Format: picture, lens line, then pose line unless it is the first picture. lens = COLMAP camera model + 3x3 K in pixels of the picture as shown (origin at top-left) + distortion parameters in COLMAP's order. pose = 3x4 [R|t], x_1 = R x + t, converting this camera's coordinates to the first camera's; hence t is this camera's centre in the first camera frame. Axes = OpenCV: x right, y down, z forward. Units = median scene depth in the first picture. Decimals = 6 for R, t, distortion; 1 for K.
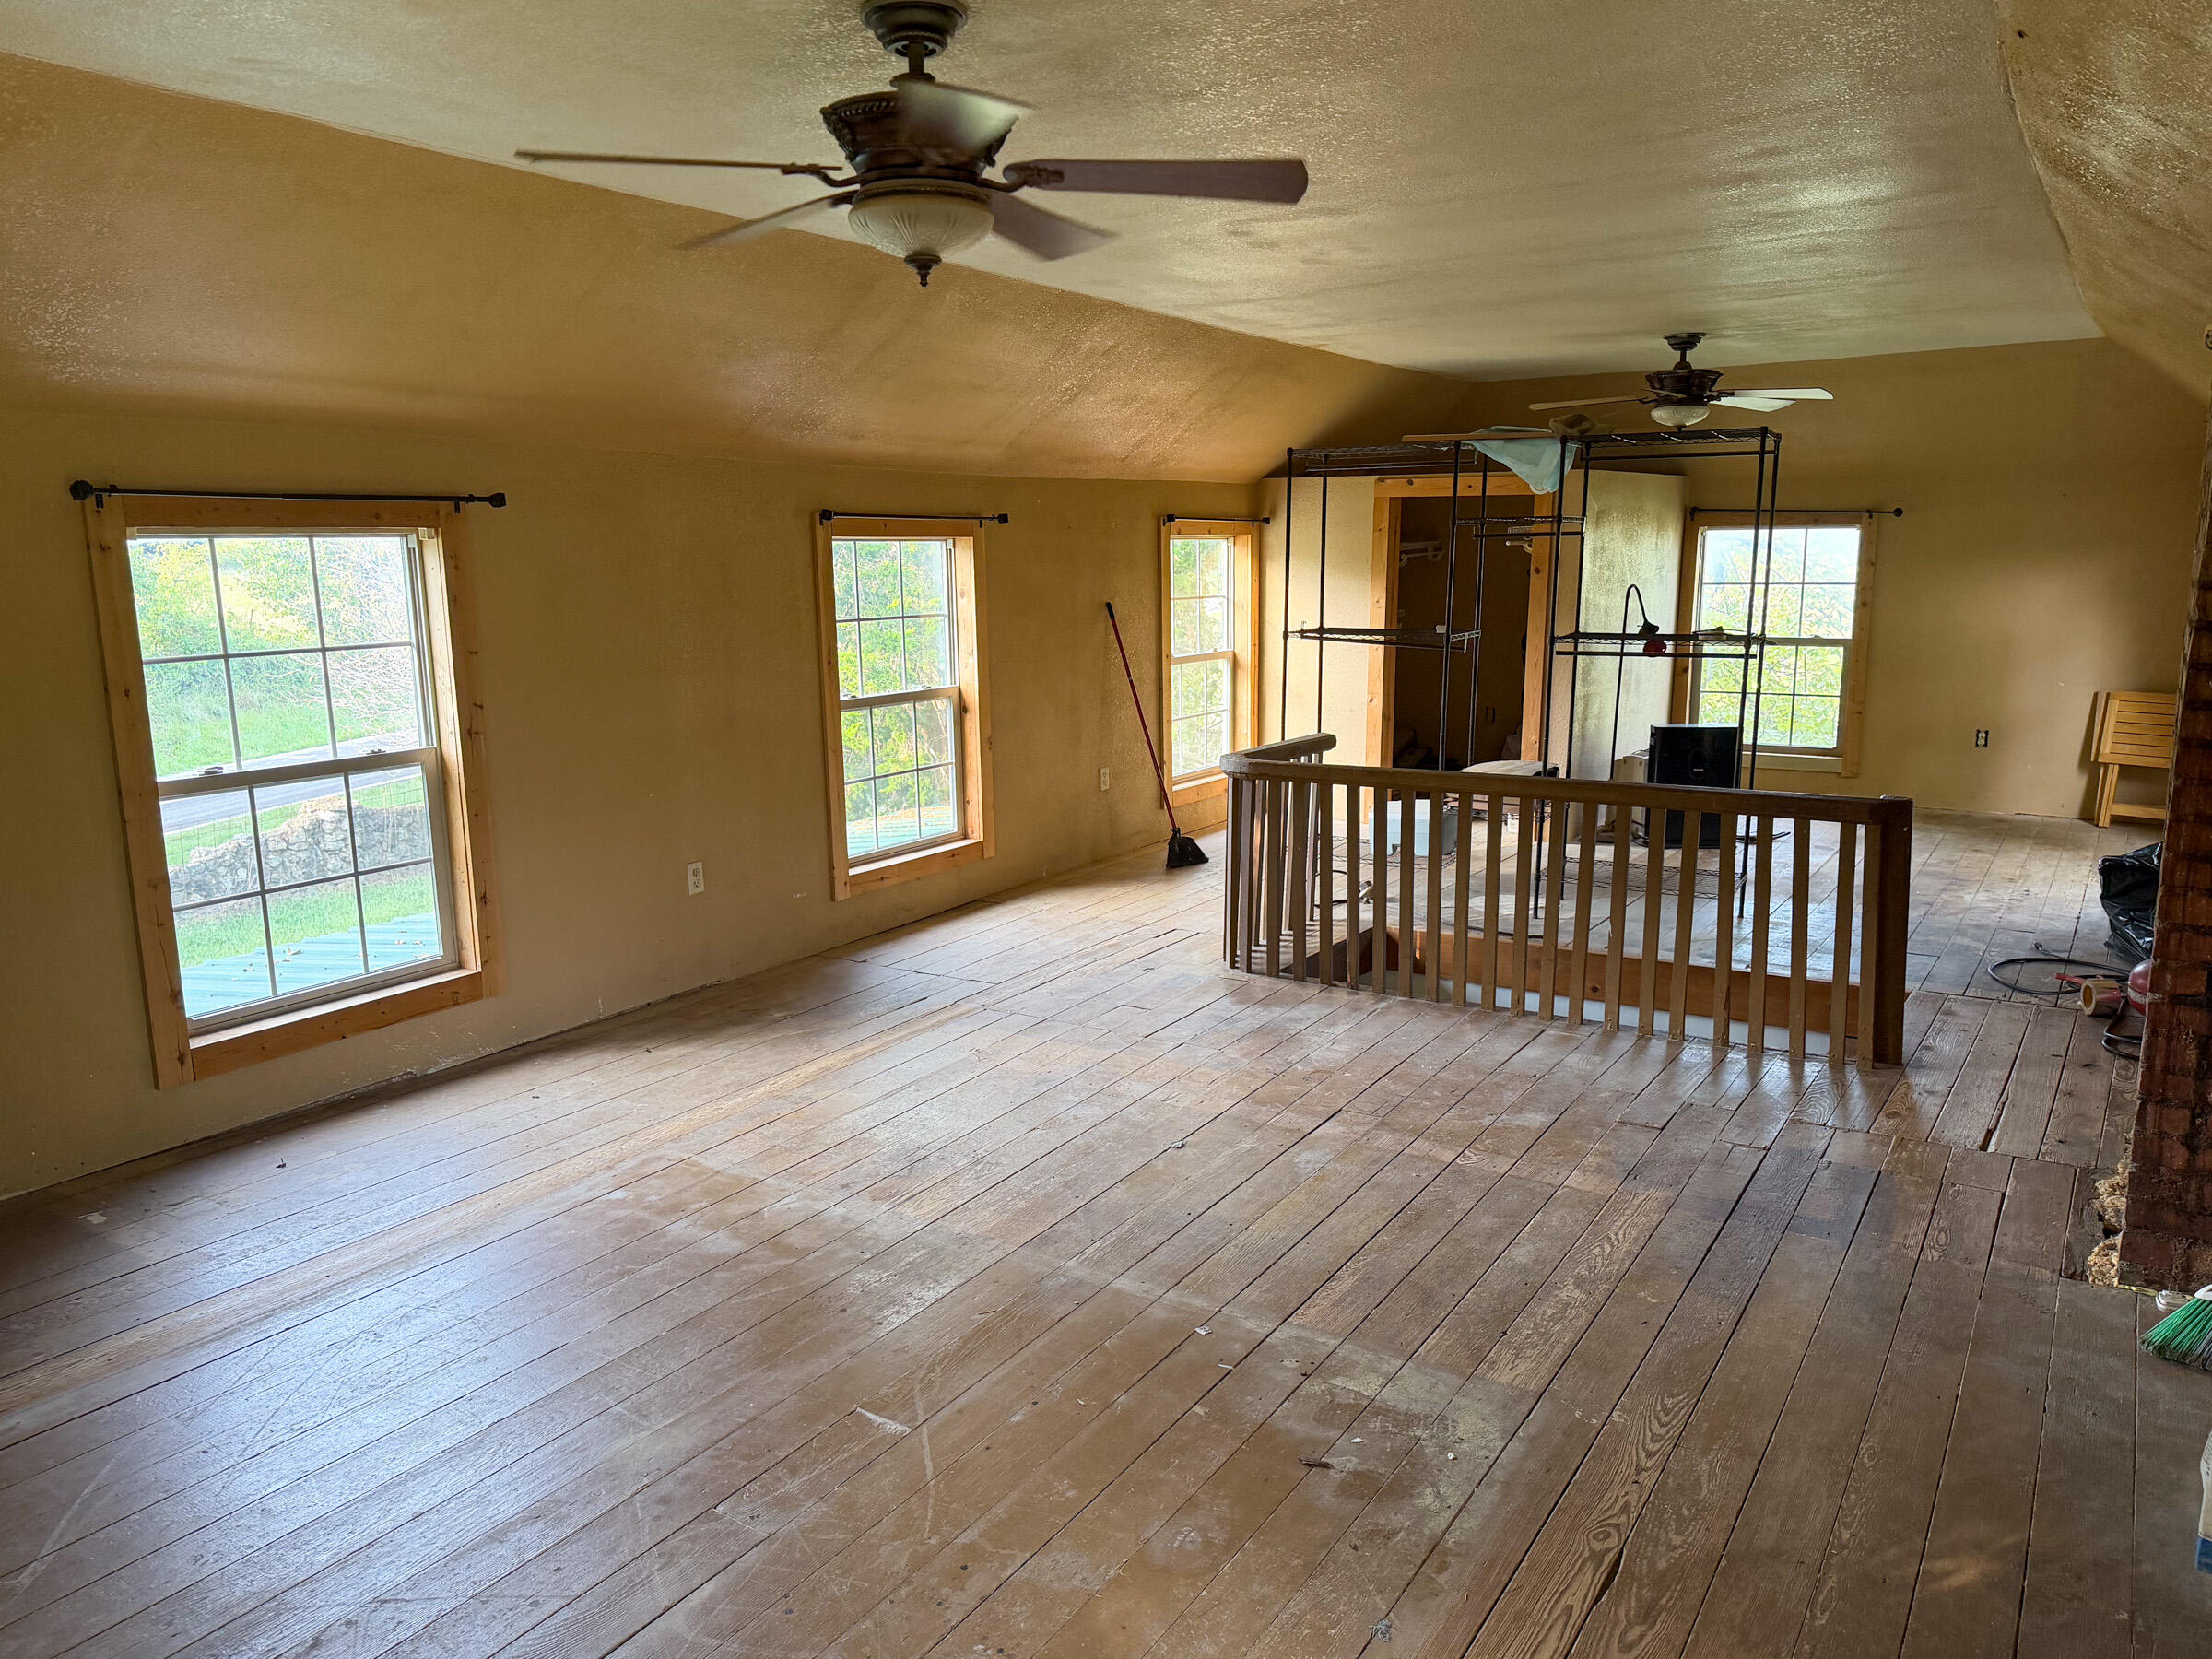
lens RADIAL K [[1567.0, 0, 1113.4], [0, 1567.0, 818.2], [0, 0, 1]] dist [0.094760, -0.119454]
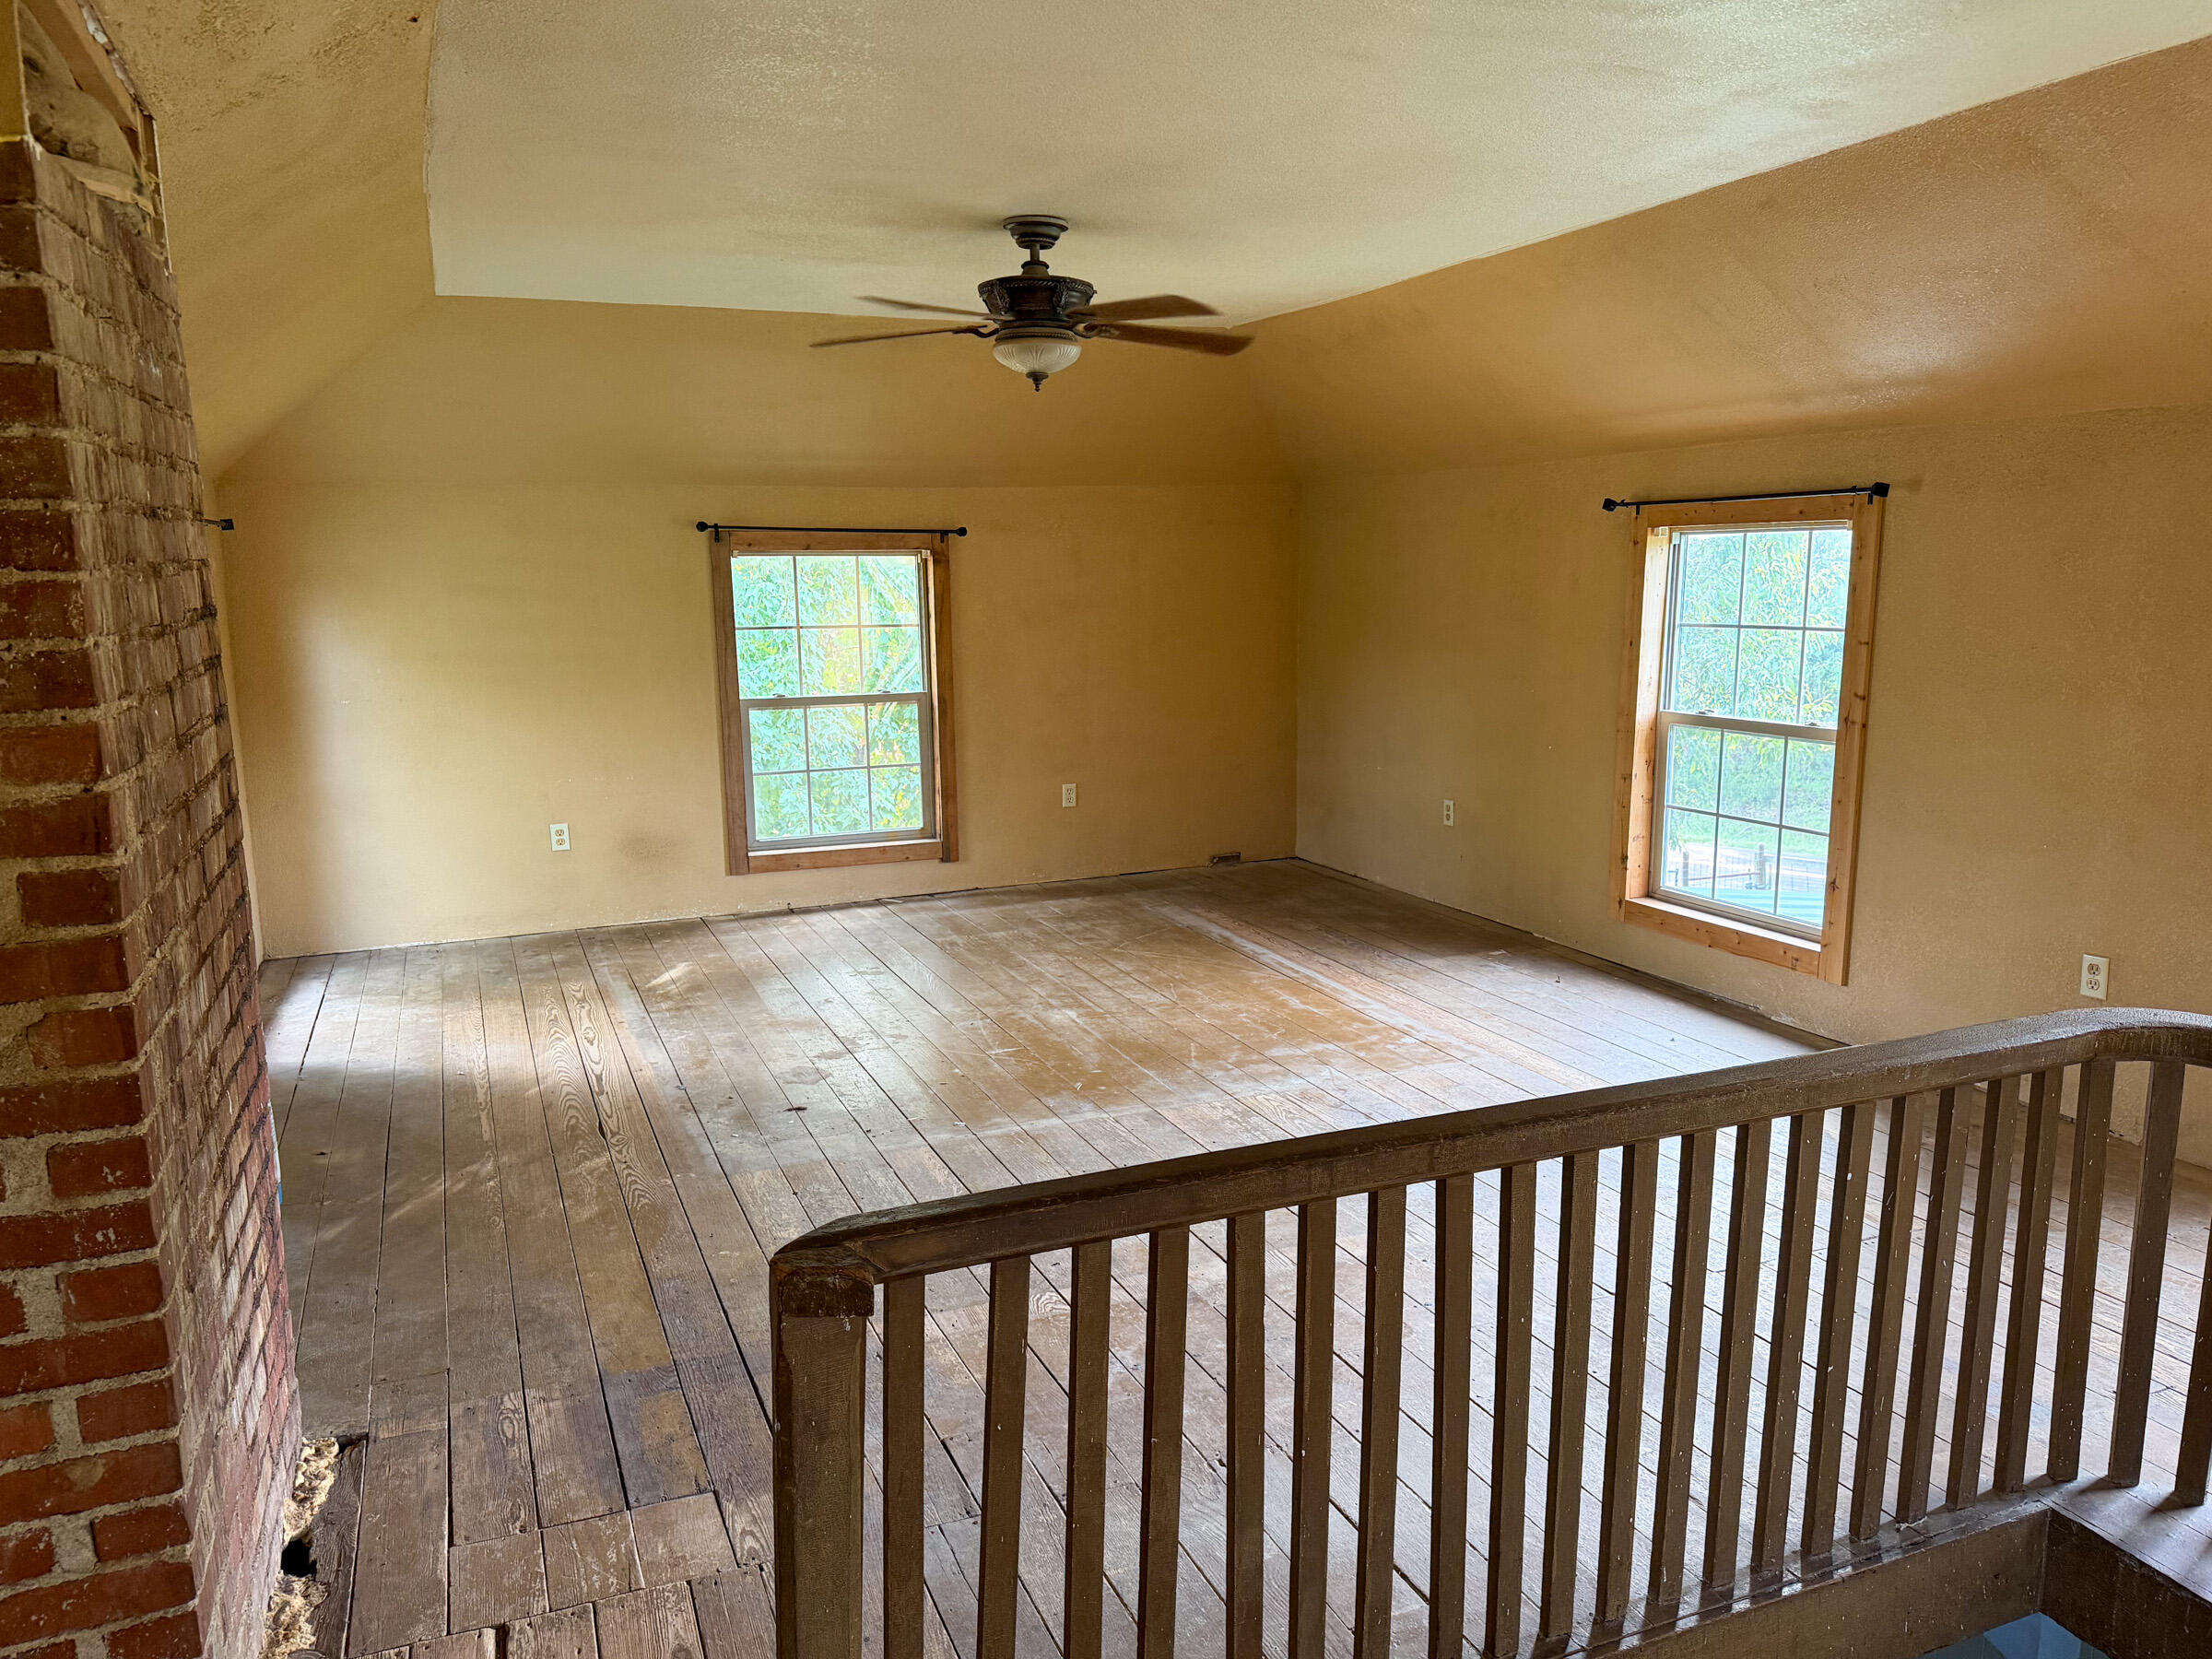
lens RADIAL K [[1567.0, 0, 1117.4], [0, 1567.0, 838.6], [0, 0, 1]] dist [0.094760, -0.119454]
pose [[-0.560228, 0.158512, -0.813031, 0.875210], [-0.127164, 0.953427, 0.273508, -0.253047], [0.818520, 0.256615, -0.513979, 1.458530]]
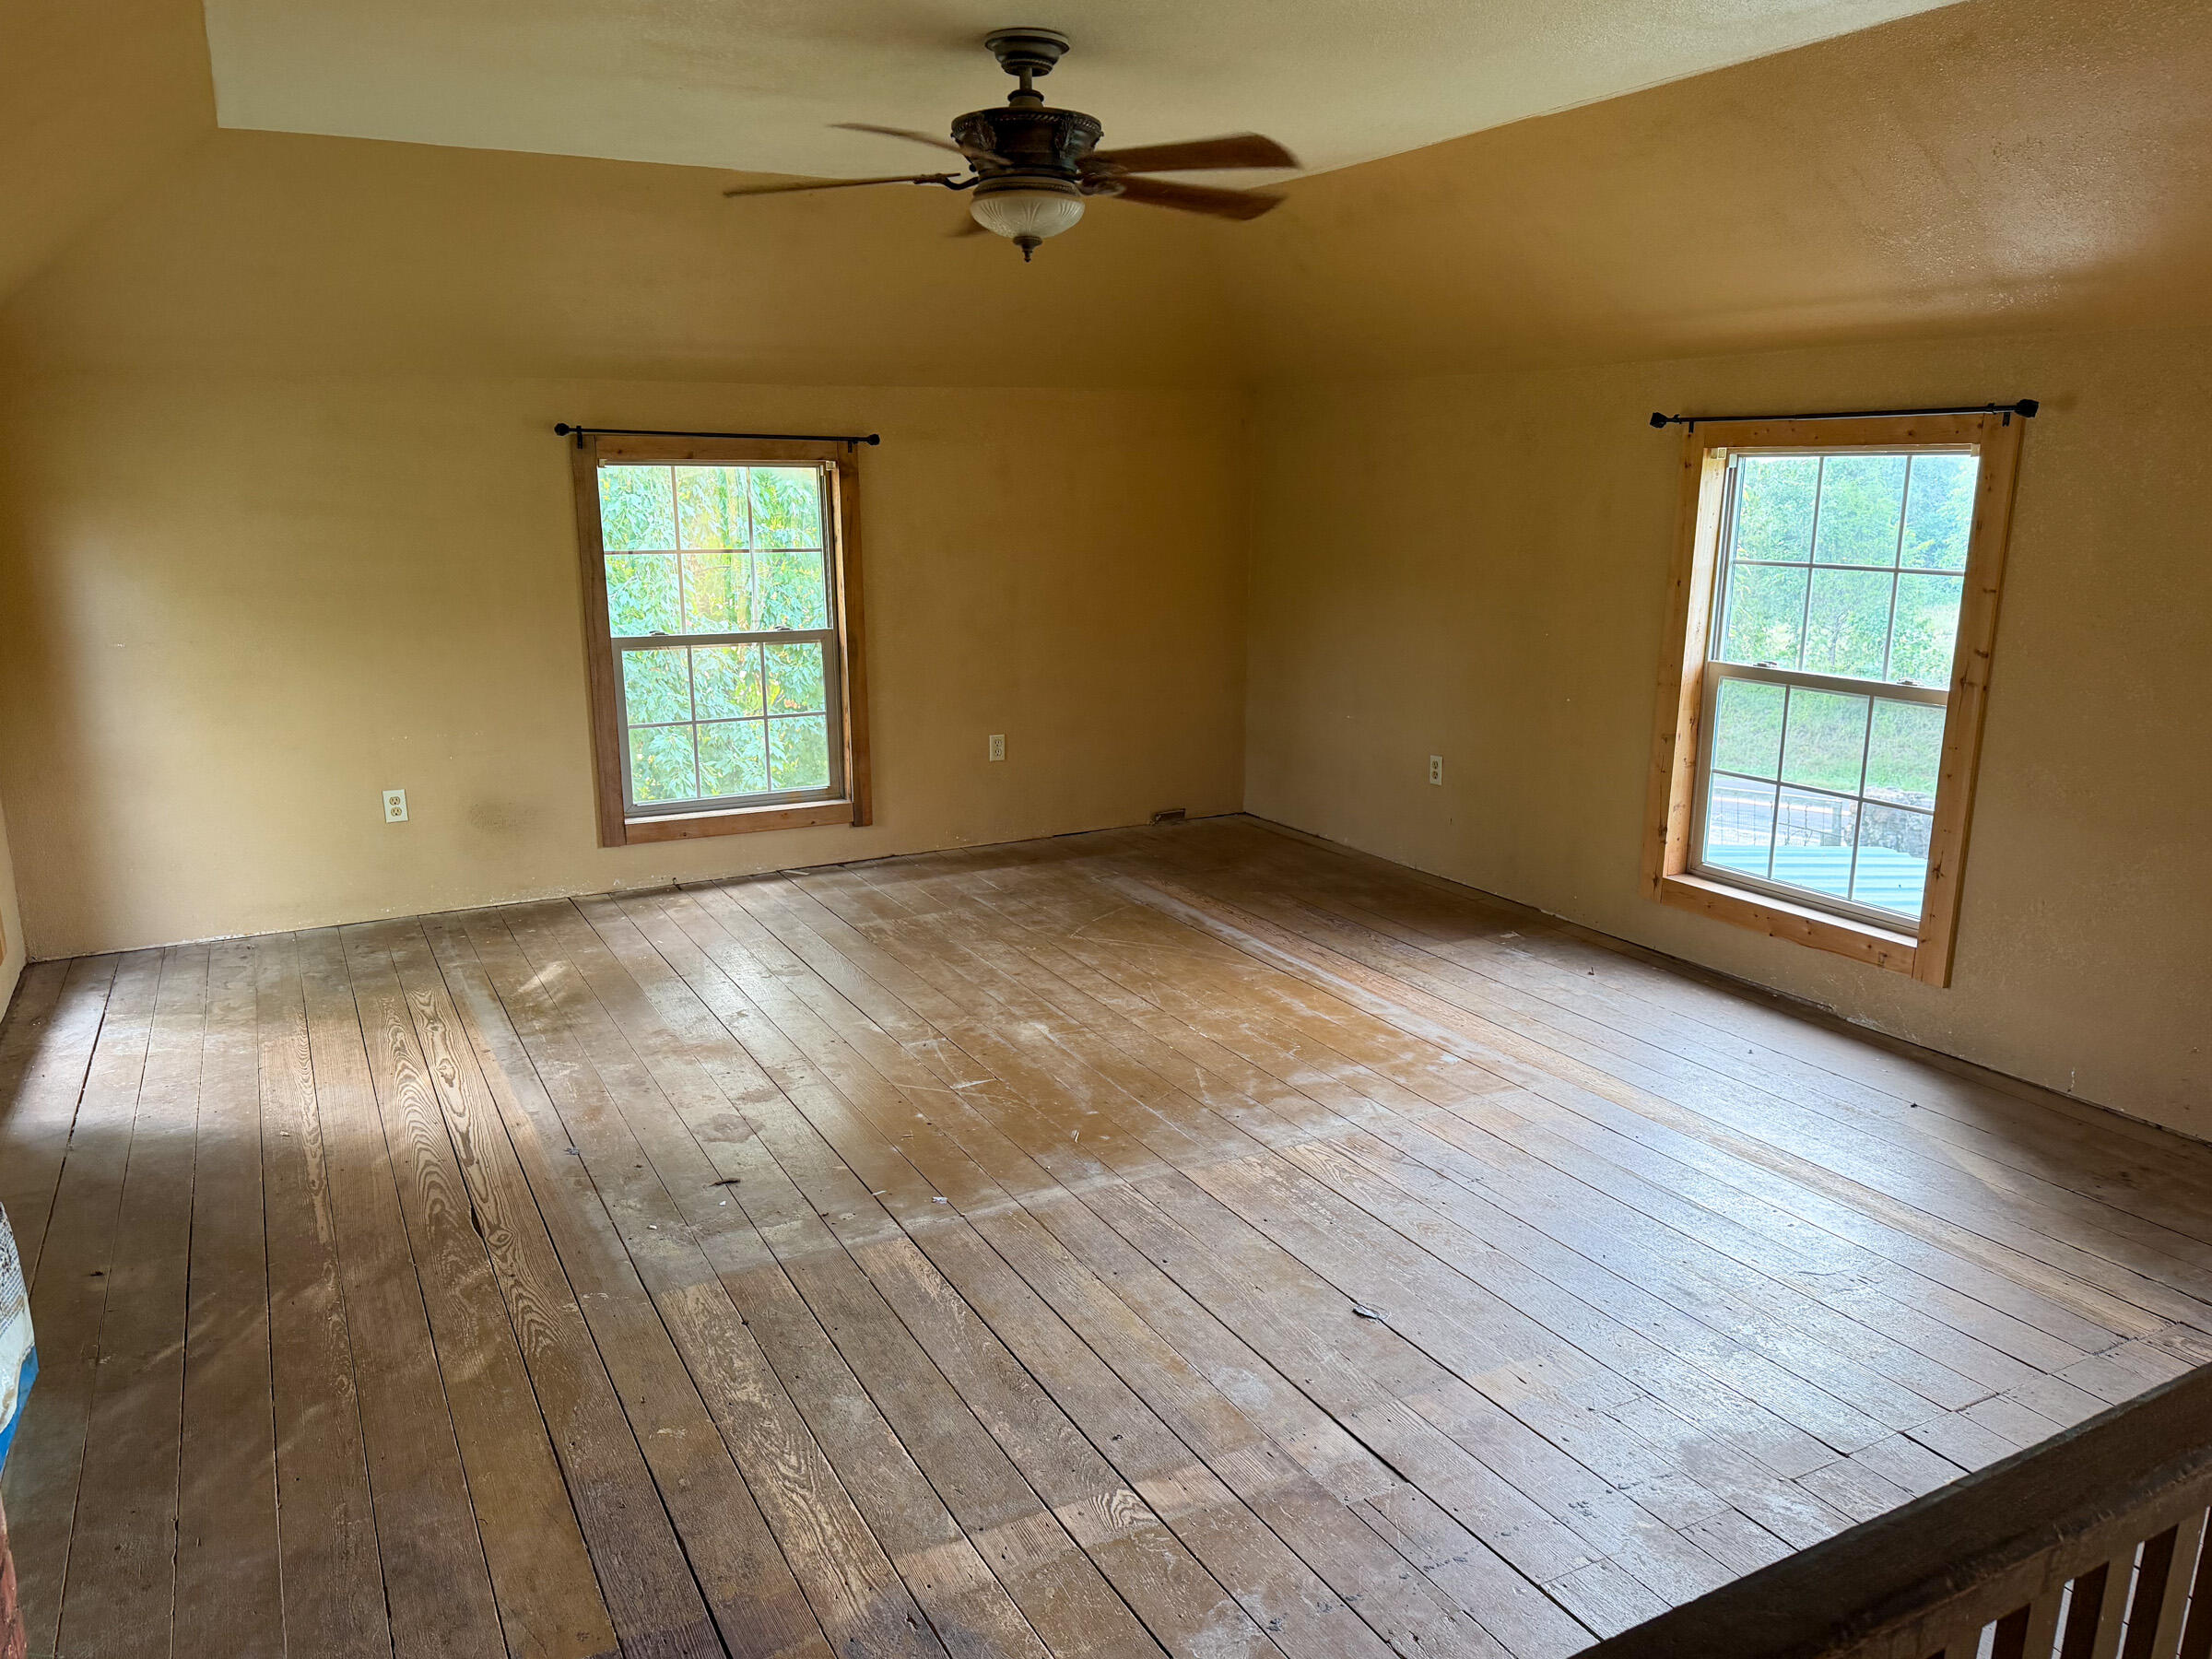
lens RADIAL K [[1567.0, 0, 1099.4], [0, 1567.0, 836.0], [0, 0, 1]] dist [0.094760, -0.119454]
pose [[-0.485595, 0.207969, -0.849085, 0.729055], [-0.146621, 0.938154, 0.313639, -0.224650], [0.861800, 0.276796, -0.425070, 1.239710]]
